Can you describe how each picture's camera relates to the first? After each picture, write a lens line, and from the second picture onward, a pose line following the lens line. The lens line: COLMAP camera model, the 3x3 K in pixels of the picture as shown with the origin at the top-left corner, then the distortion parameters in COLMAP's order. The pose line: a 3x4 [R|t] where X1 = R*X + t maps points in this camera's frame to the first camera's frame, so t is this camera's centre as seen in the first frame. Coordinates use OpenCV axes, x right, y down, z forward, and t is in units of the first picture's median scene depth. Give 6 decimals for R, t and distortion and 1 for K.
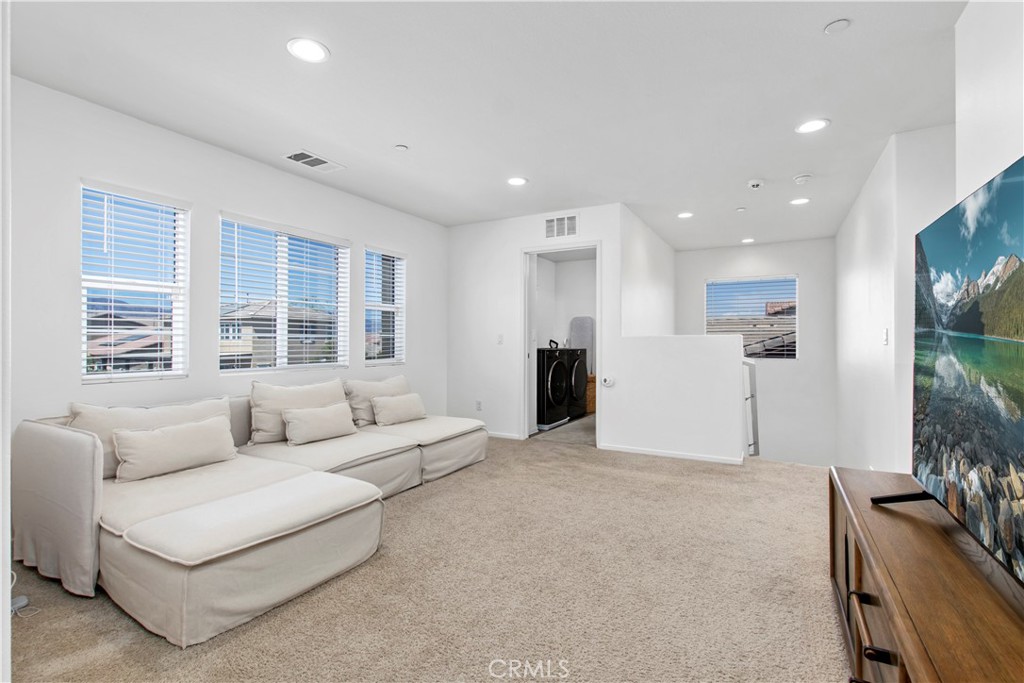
lens RADIAL K [[472.5, 0, 513.0], [0, 472.5, 340.8], [0, 0, 1]] dist [0.001877, -0.000641]
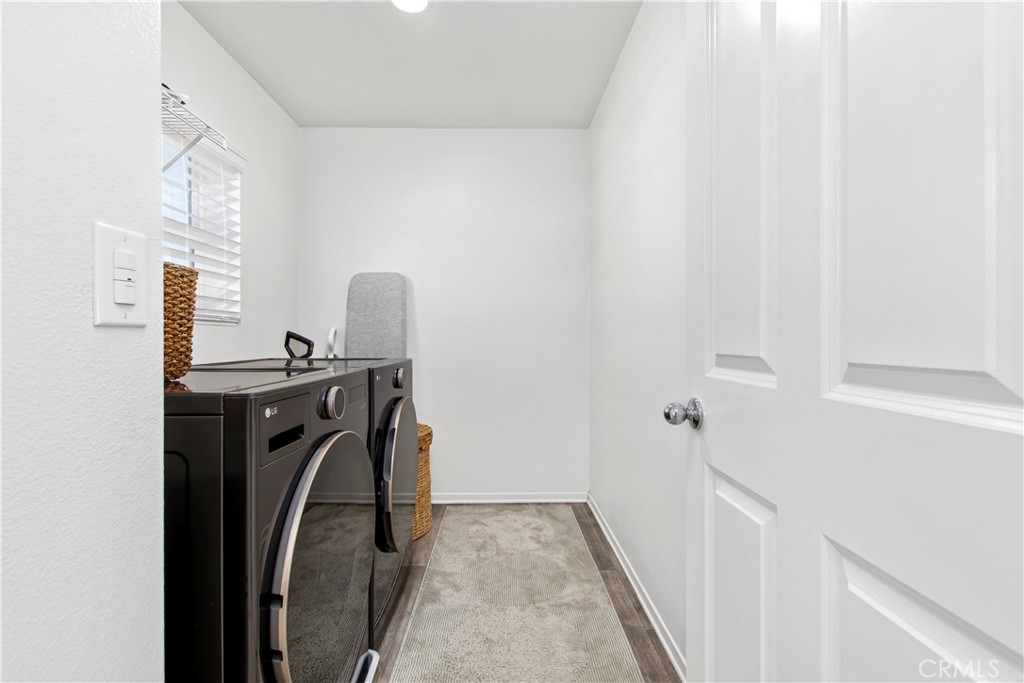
lens RADIAL K [[472.5, 0, 511.1], [0, 472.5, 338.6], [0, 0, 1]] dist [0.001877, -0.000641]
pose [[0.863551, -0.002986, 0.504252, 0.046681], [-0.002996, 0.999934, 0.011051, -0.001716], [-0.504252, -0.011054, 0.863486, 0.629515]]
